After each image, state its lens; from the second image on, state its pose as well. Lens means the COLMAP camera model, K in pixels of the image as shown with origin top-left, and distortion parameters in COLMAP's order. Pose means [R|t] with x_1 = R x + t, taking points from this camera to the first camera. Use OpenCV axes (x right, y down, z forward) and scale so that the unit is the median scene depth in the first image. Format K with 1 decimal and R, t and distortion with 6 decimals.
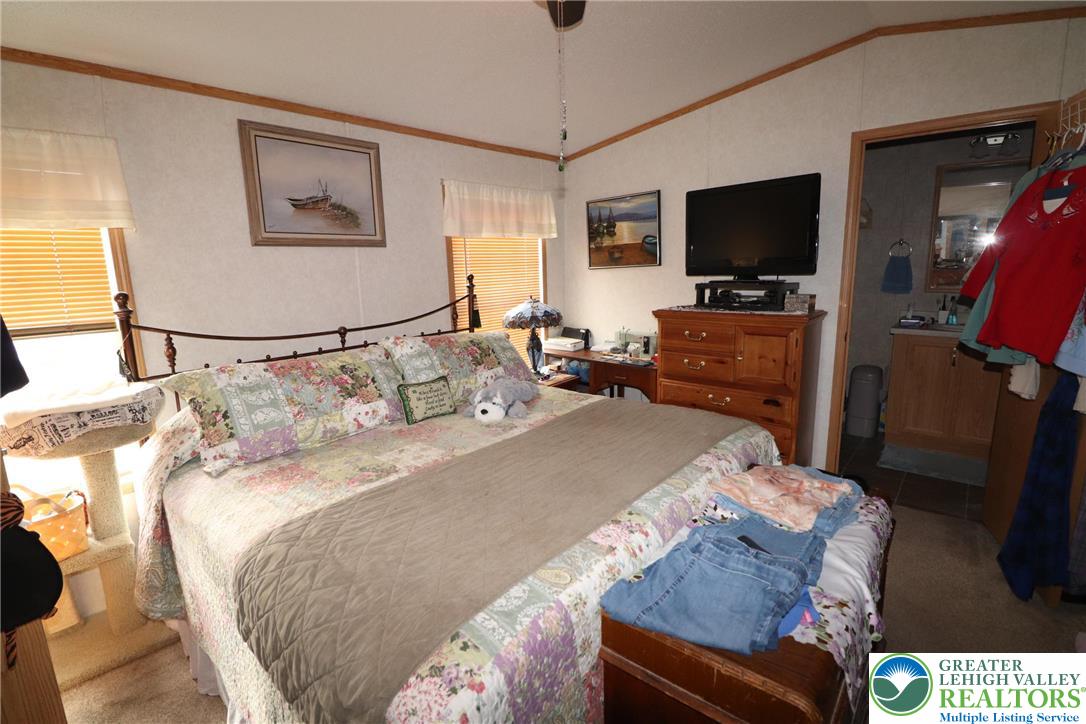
lens RADIAL K [[503.2, 0, 538.6], [0, 503.2, 358.2], [0, 0, 1]] dist [-0.008518, -0.007261]
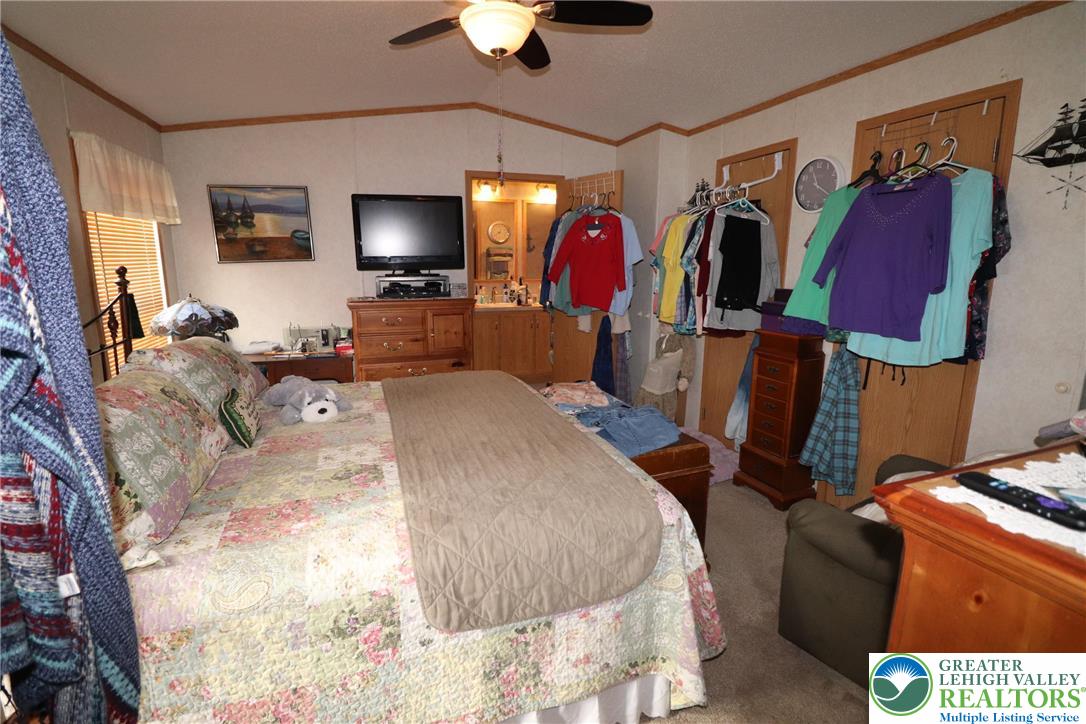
lens RADIAL K [[503.2, 0, 540.8], [0, 503.2, 358.1], [0, 0, 1]] dist [-0.008518, -0.007261]
pose [[0.479083, -0.143188, 0.866012, -0.582550], [0.145732, 0.985888, 0.082389, -0.006905], [-0.865587, 0.086734, 0.493189, 0.146443]]
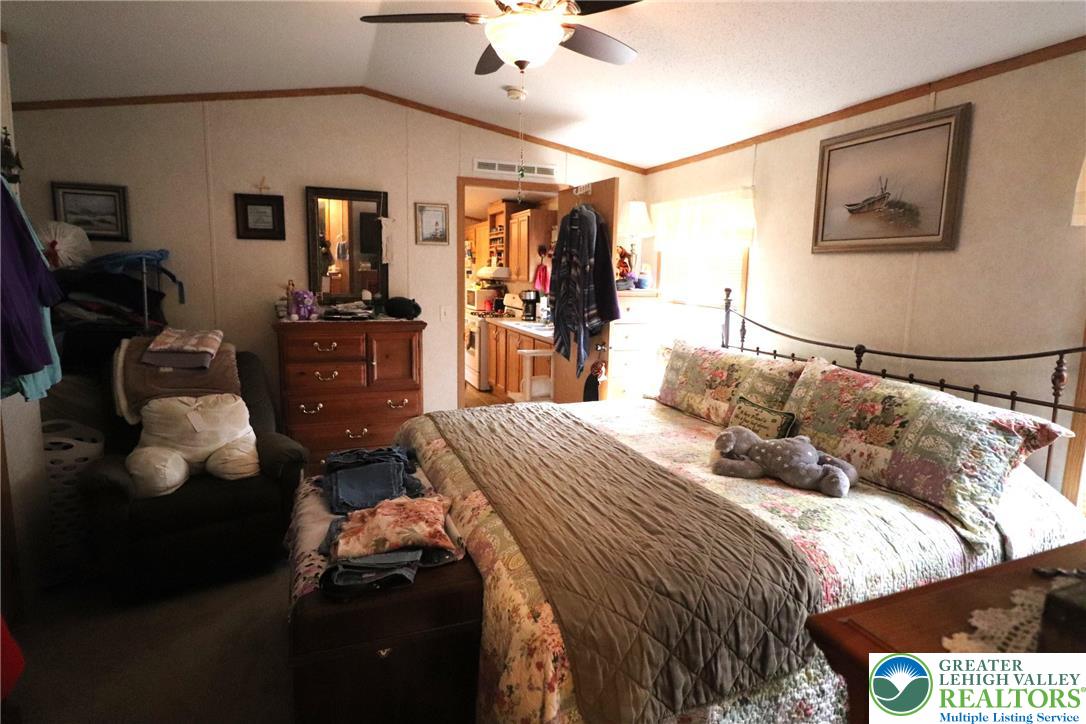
lens RADIAL K [[589.4, 0, 539.1], [0, 589.4, 359.5], [0, 0, 1]] dist [-0.005300, -0.003755]
pose [[-0.476341, 0.158402, -0.864875, 0.732225], [-0.151165, 0.954239, 0.258025, -0.209061], [0.866169, 0.253647, -0.430598, 0.930544]]
